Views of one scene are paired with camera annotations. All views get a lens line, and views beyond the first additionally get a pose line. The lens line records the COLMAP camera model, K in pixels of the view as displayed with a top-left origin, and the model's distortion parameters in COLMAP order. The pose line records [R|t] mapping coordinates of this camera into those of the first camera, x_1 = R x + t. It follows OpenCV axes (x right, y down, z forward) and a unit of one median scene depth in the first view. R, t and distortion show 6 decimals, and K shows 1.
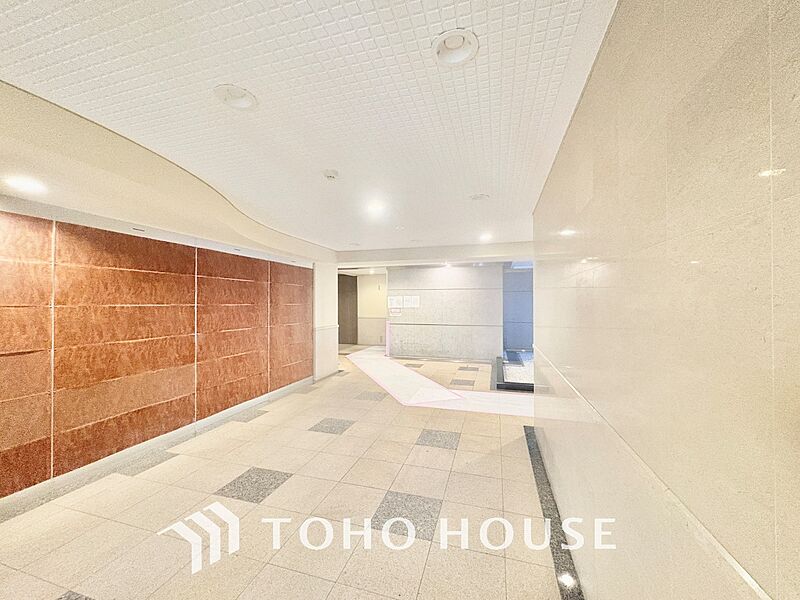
lens RADIAL K [[319.1, 0, 400.0], [0, 319.1, 300.0], [0, 0, 1]] dist [0.000502, -0.000138]
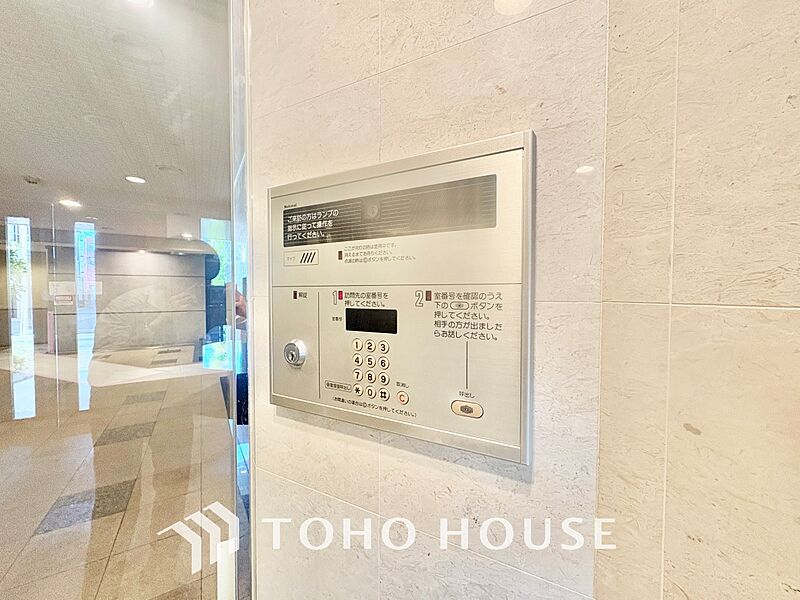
lens RADIAL K [[319.1, 0, 400.0], [0, 319.1, 300.0], [0, 0, 1]] dist [0.000502, -0.000138]
pose [[0.658588, -0.021262, 0.752203, -0.073280], [-0.004517, 0.999471, 0.032207, 0.006359], [-0.752490, -0.024609, 0.658144, -0.263446]]
